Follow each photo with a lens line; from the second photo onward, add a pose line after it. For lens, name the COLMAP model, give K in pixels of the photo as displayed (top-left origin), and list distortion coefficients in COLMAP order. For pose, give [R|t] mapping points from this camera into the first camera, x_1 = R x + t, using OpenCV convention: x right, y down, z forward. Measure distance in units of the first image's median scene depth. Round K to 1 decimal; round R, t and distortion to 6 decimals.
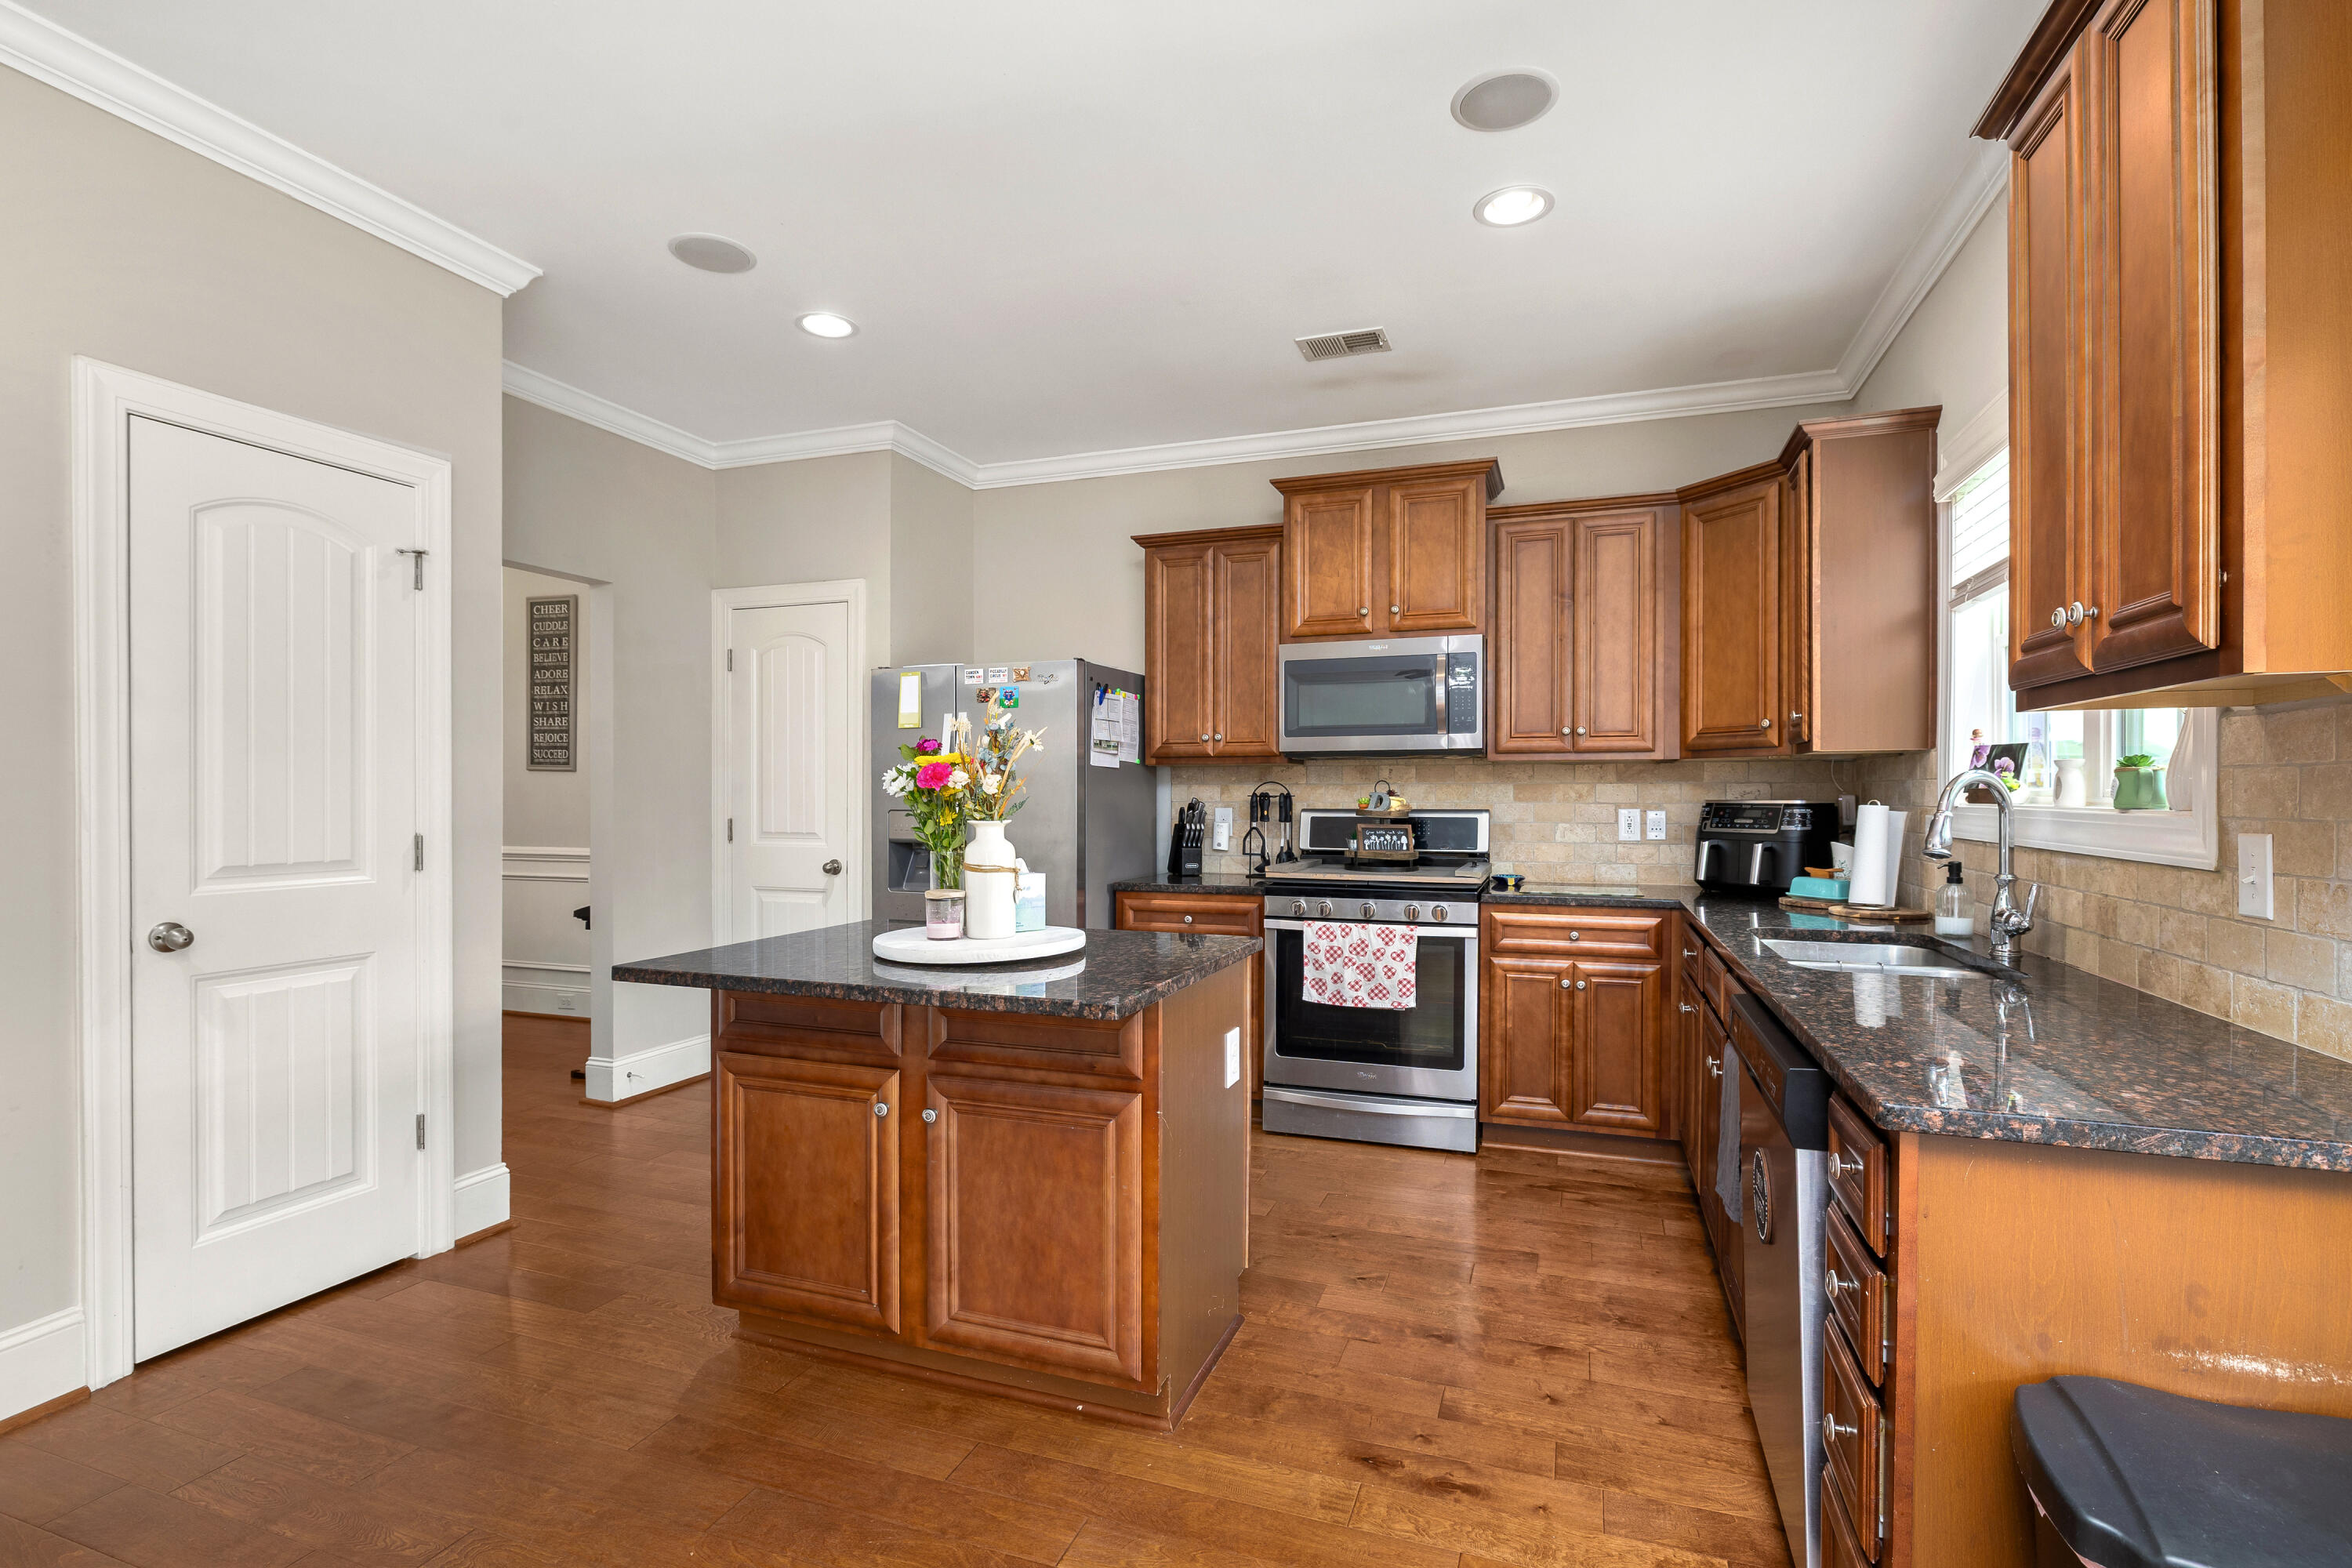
lens RADIAL K [[1105.0, 0, 1187.5], [0, 1105.0, 799.7], [0, 0, 1]] dist [-0.007855, 0.000227]
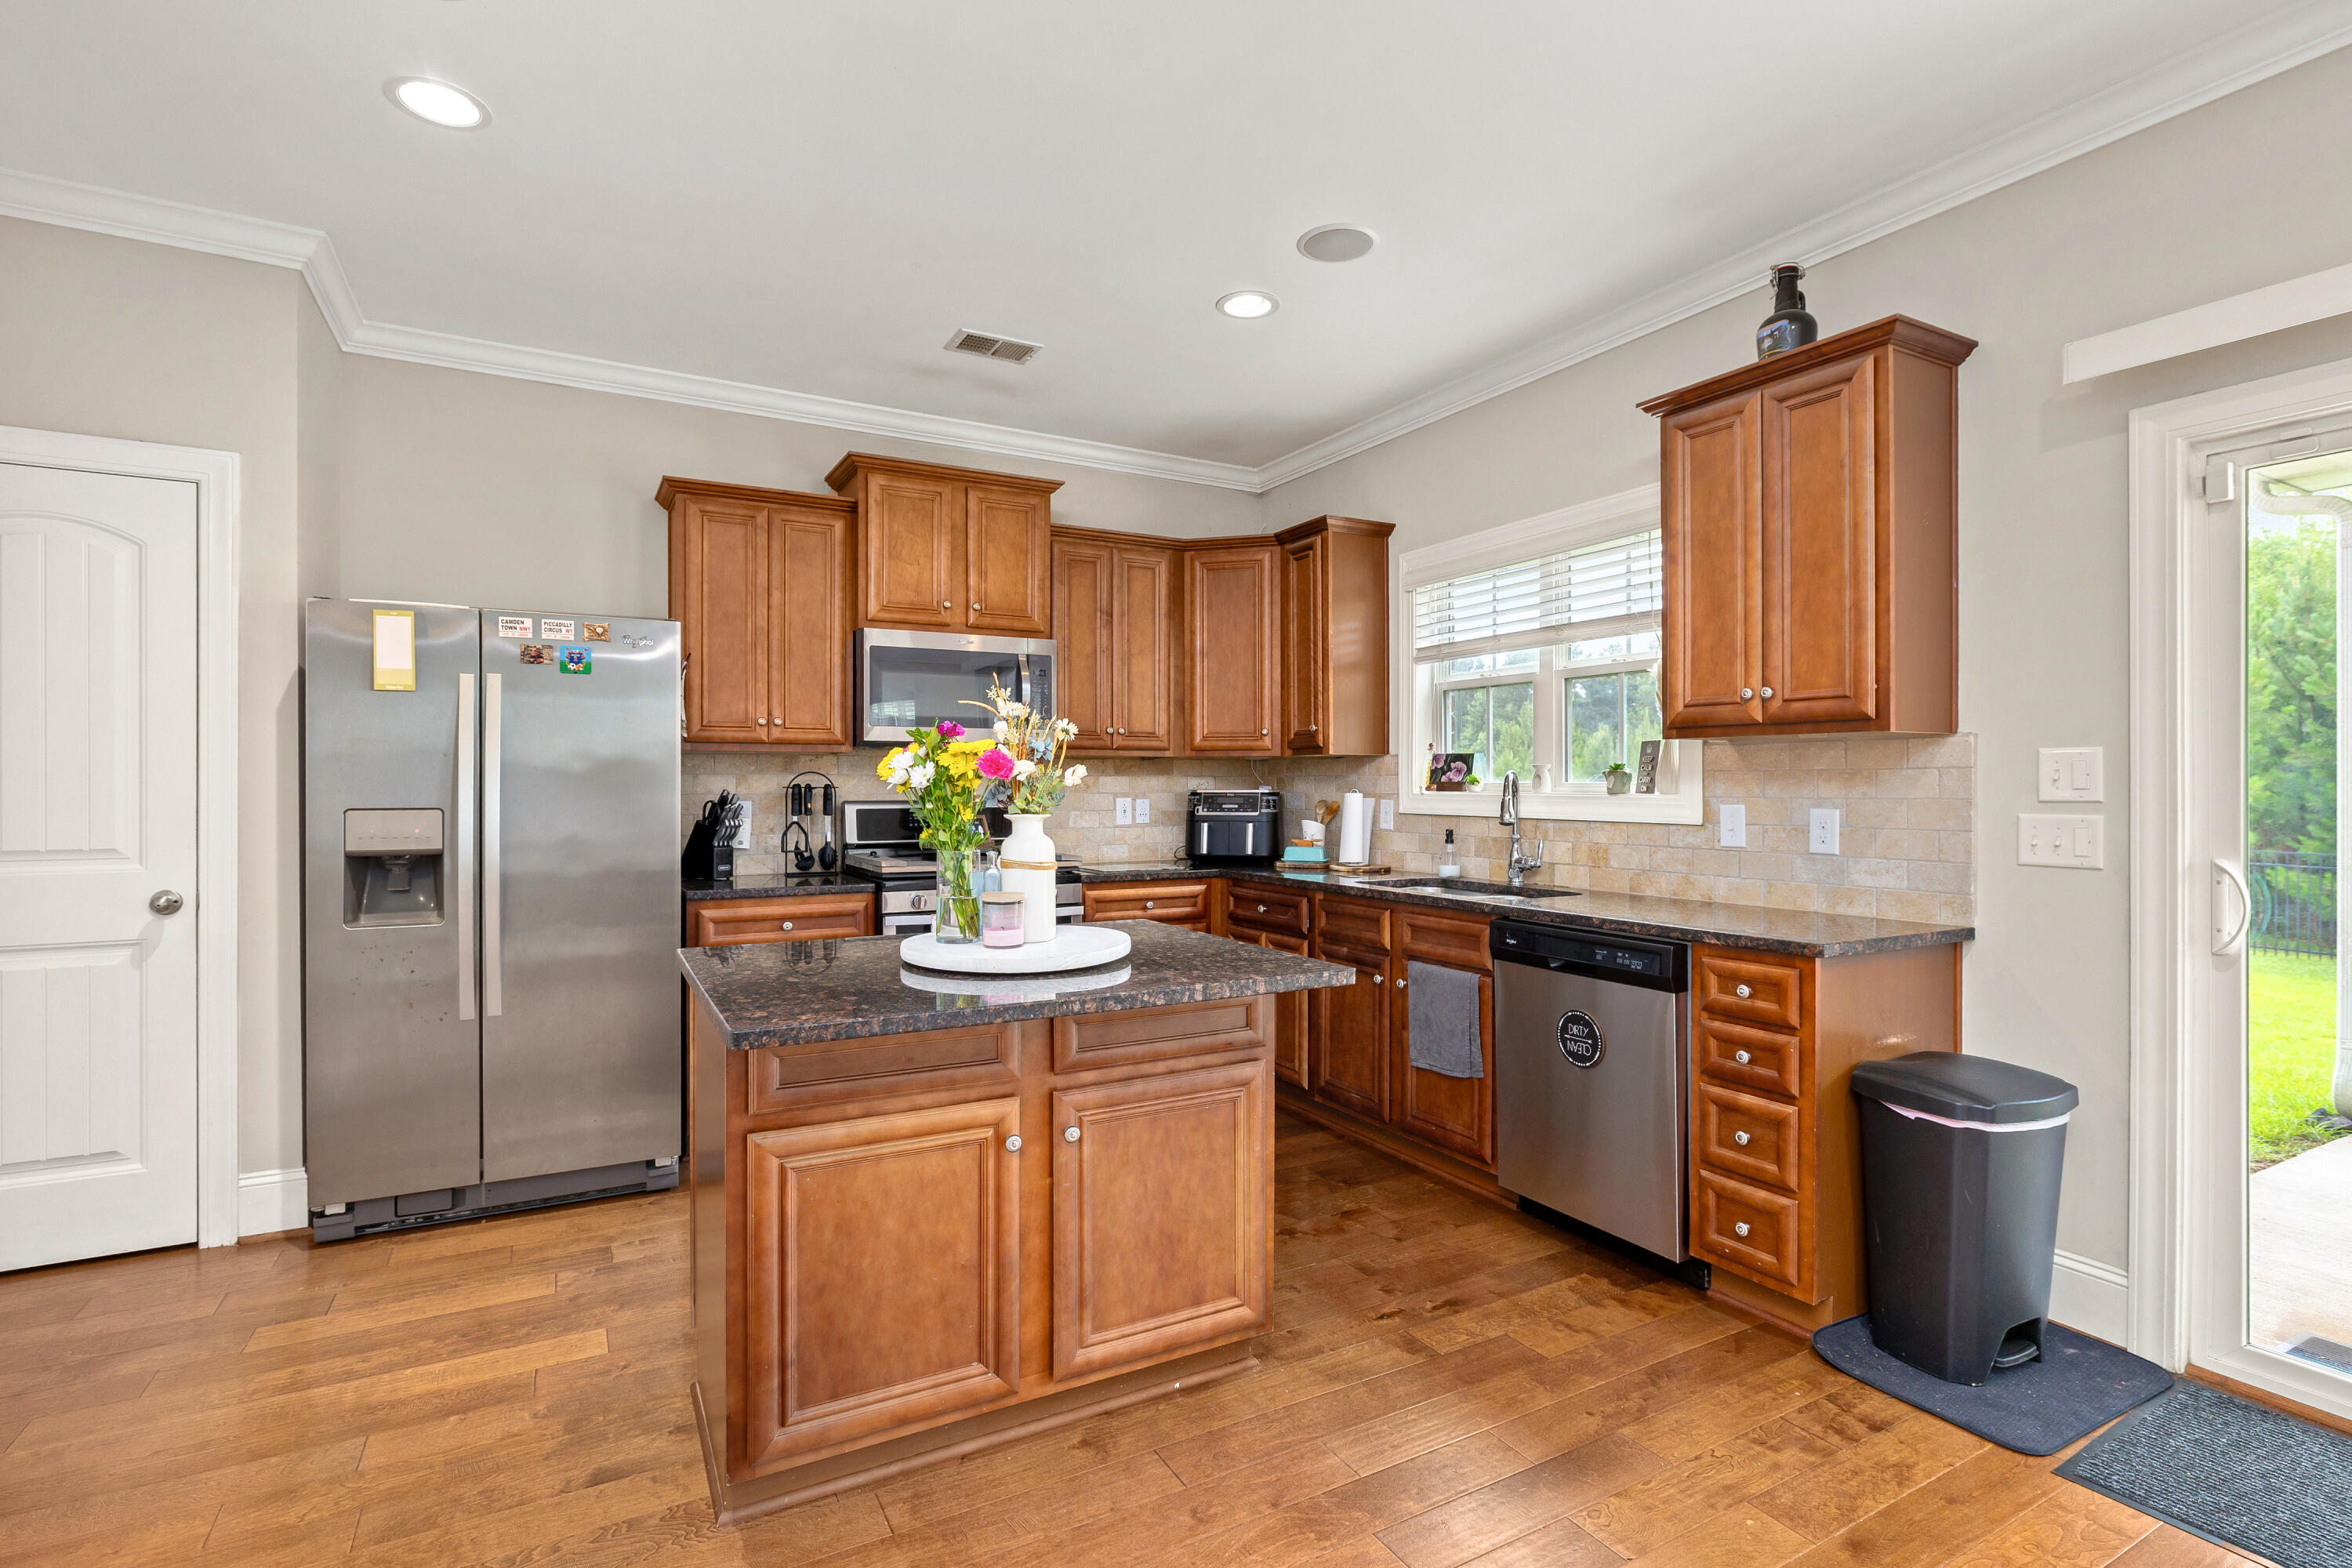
lens RADIAL K [[1105.0, 0, 1197.6], [0, 1105.0, 784.6], [0, 0, 1]] dist [-0.007855, 0.000227]
pose [[0.651865, 0.000051, 0.758335, -0.505759], [0.004314, 0.999984, -0.003775, -0.001102], [-0.758323, 0.005733, 0.651854, 0.185751]]
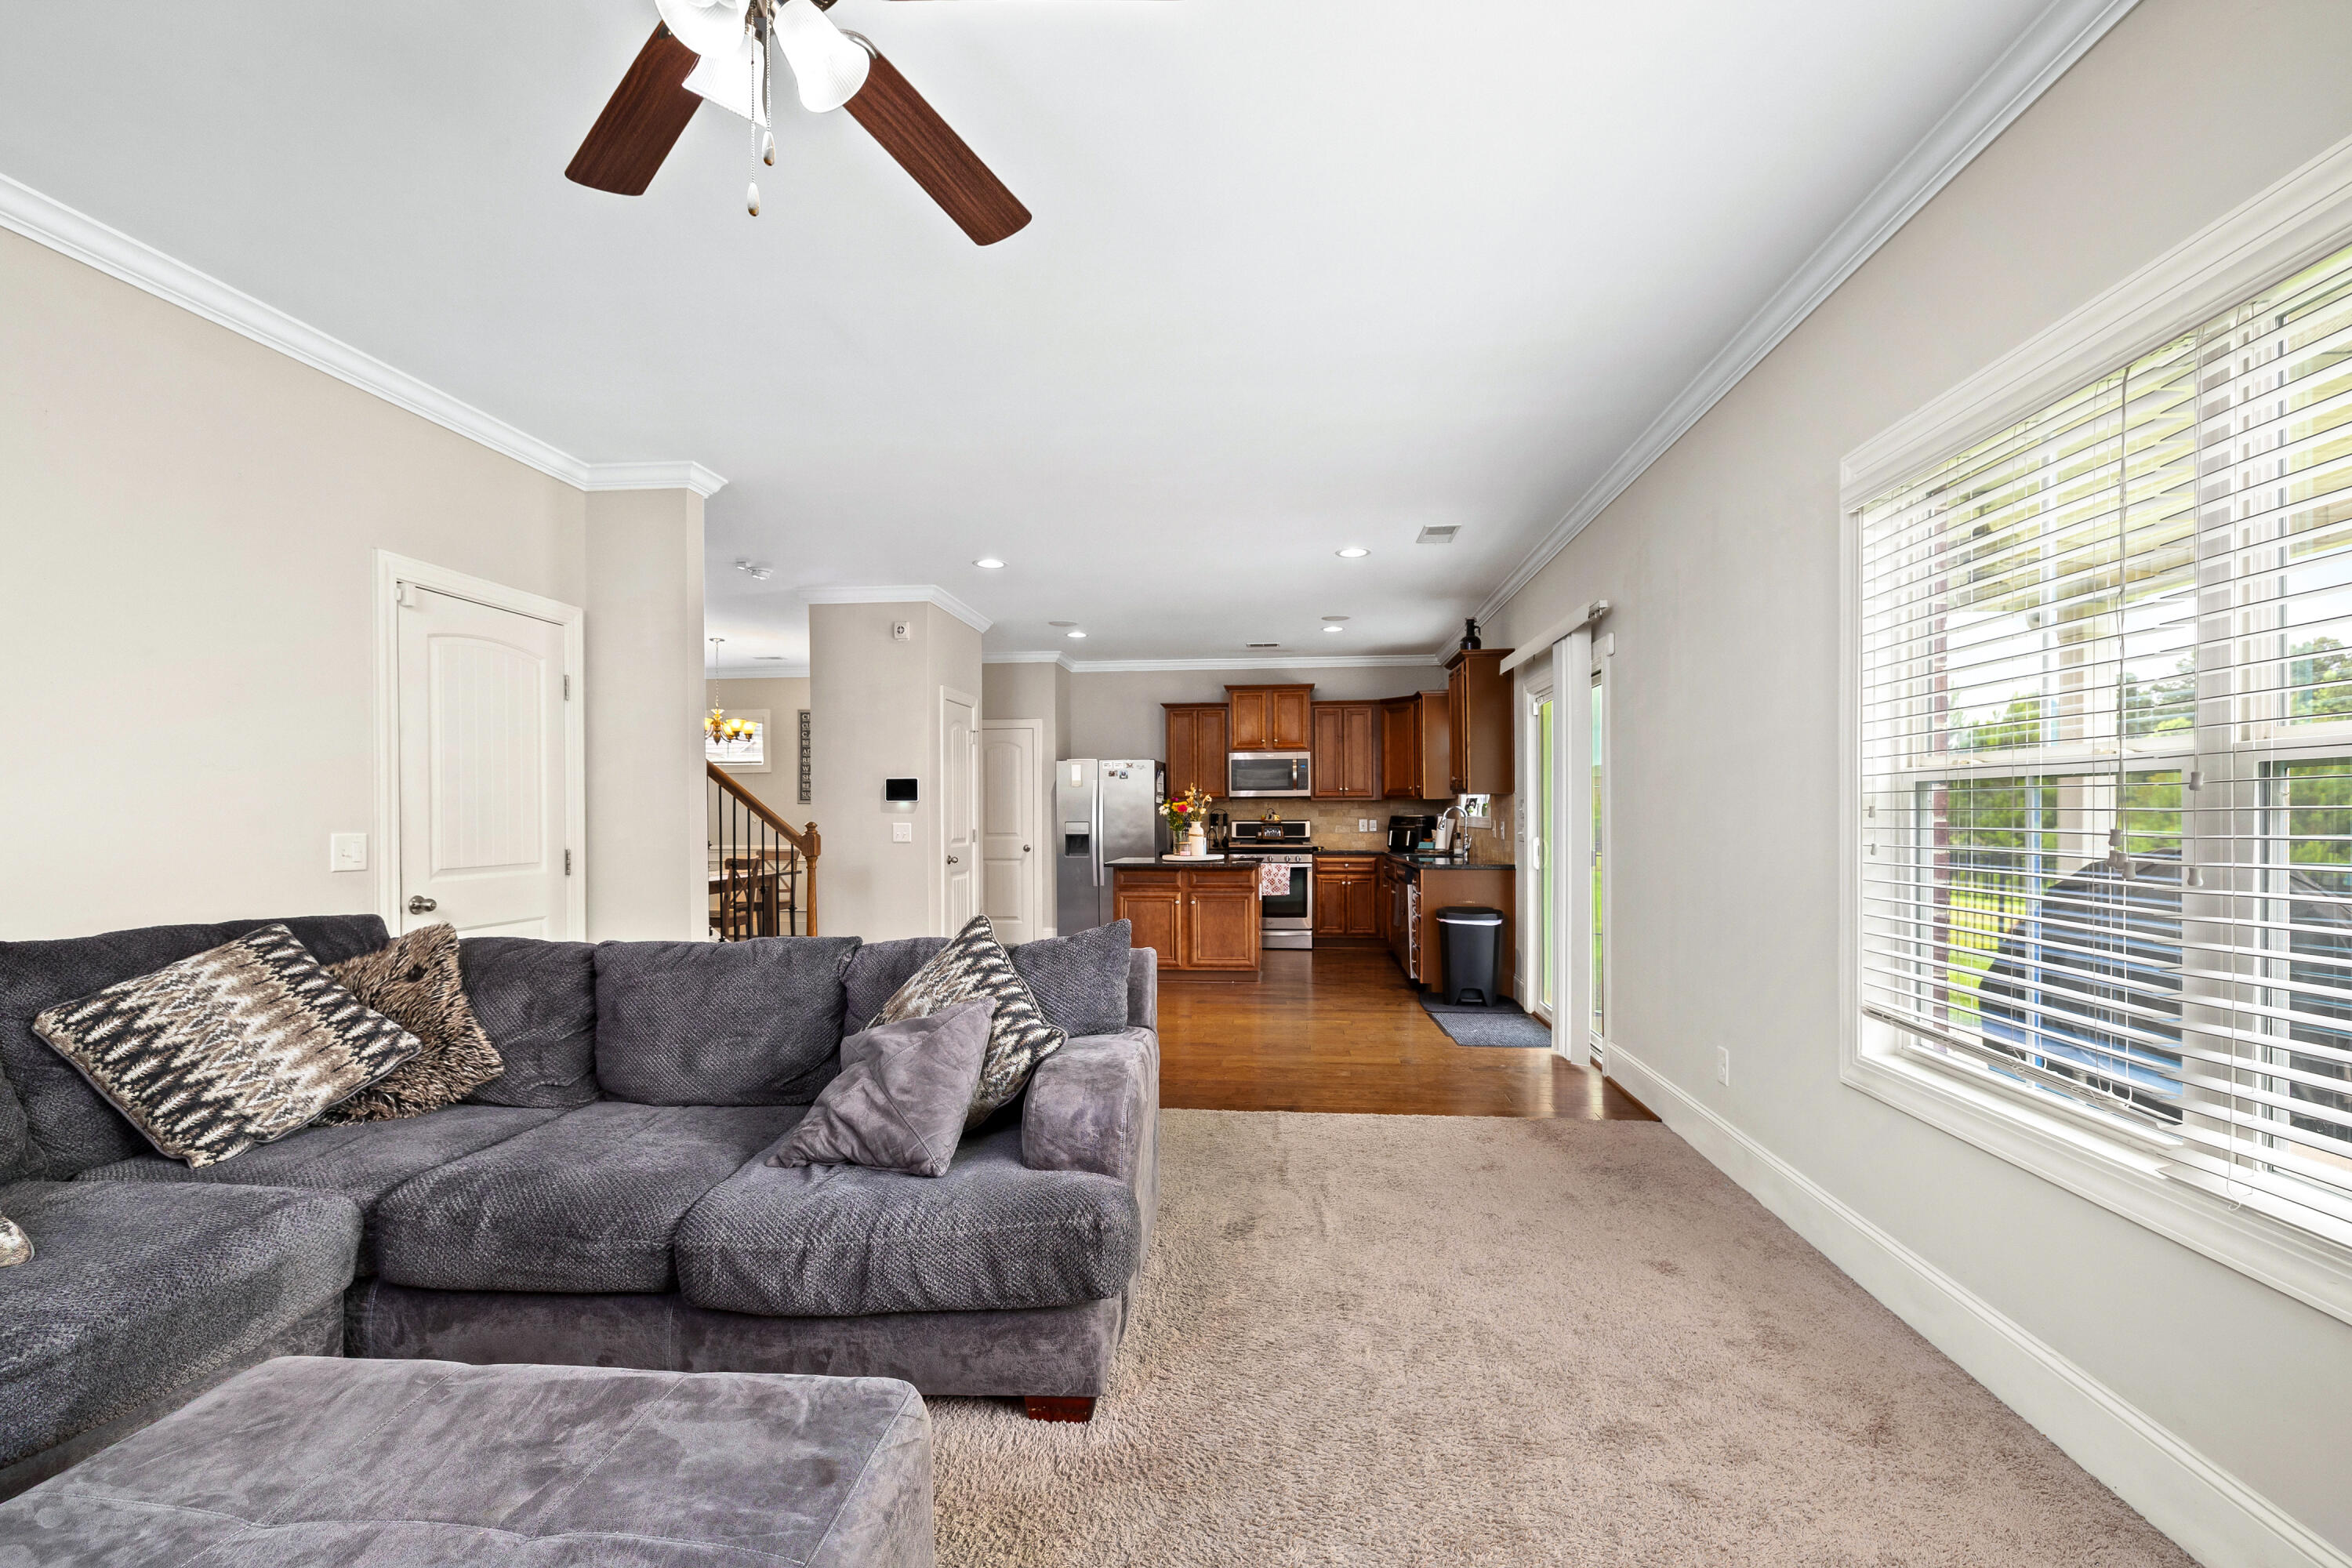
lens RADIAL K [[1051.3, 0, 1200.3], [0, 1051.3, 798.7], [0, 0, 1]] dist [-0.000626, -0.000663]
pose [[0.967903, -0.002182, 0.251314, -0.631230], [0.007237, 0.999790, -0.019189, 0.006410], [-0.251219, 0.020392, 0.967715, -1.381236]]
